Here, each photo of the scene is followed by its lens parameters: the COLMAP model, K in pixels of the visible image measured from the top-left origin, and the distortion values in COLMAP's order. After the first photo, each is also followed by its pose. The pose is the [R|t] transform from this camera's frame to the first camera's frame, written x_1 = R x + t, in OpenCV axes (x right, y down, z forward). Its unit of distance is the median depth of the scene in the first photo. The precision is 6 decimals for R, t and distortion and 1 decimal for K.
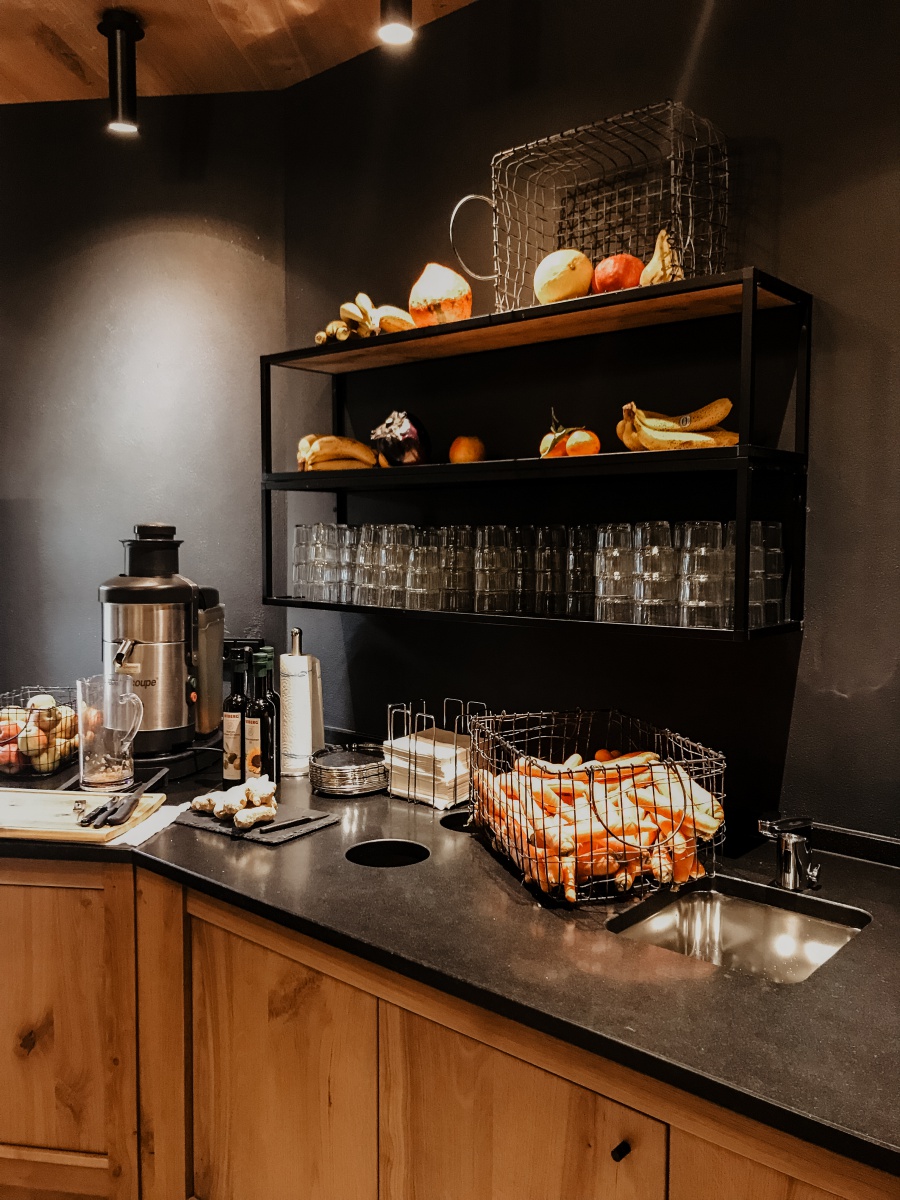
lens RADIAL K [[1000.2, 0, 450.0], [0, 1000.2, 600.0], [0, 0, 1]] dist [0.001378, -0.356391]
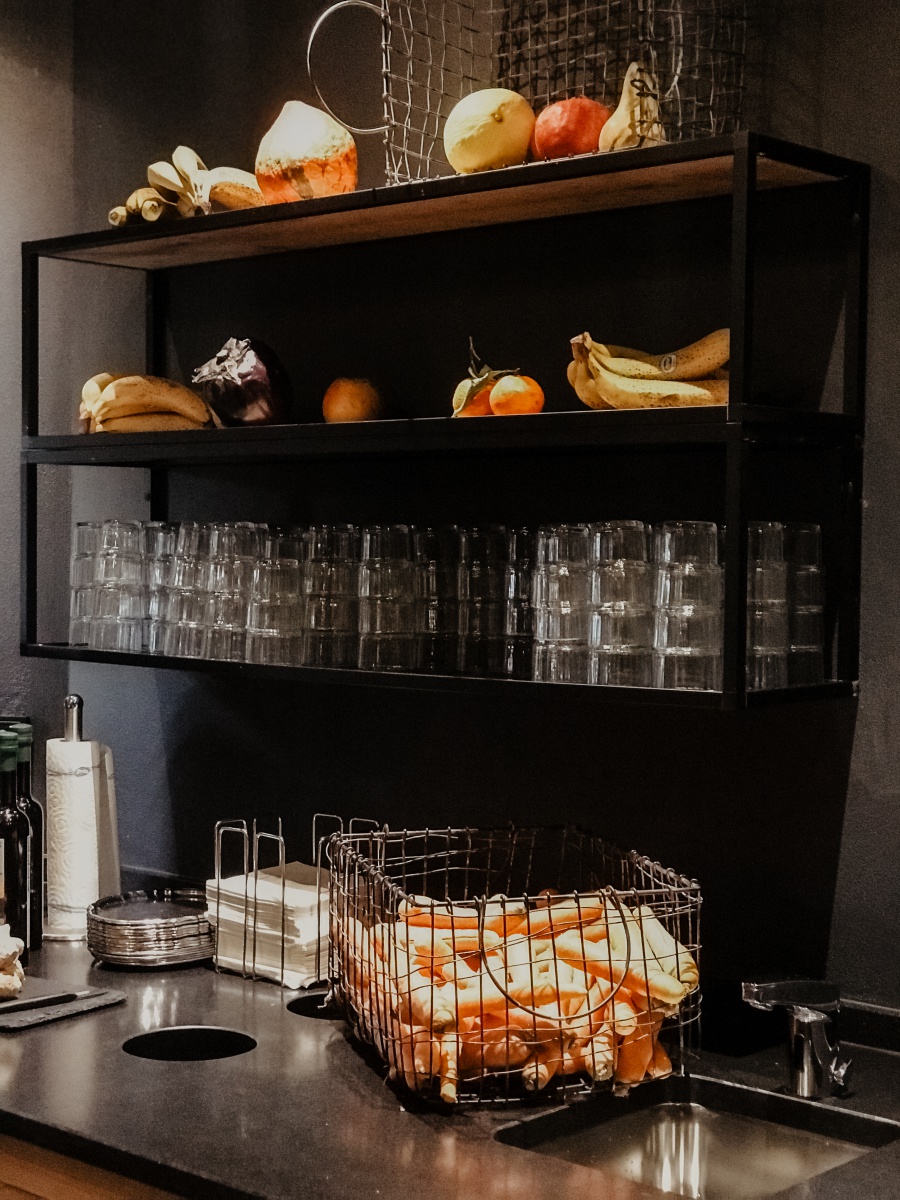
lens RADIAL K [[1993.7, 0, 450.0], [0, 1993.7, 600.0], [0, 0, 1]] dist [-0.292403, 1.515946]
pose [[0.999966, 0.007606, -0.003147, 0.092559], [-0.007715, 0.999318, -0.036109, 0.015378], [0.002870, 0.036132, 0.999343, -0.224375]]
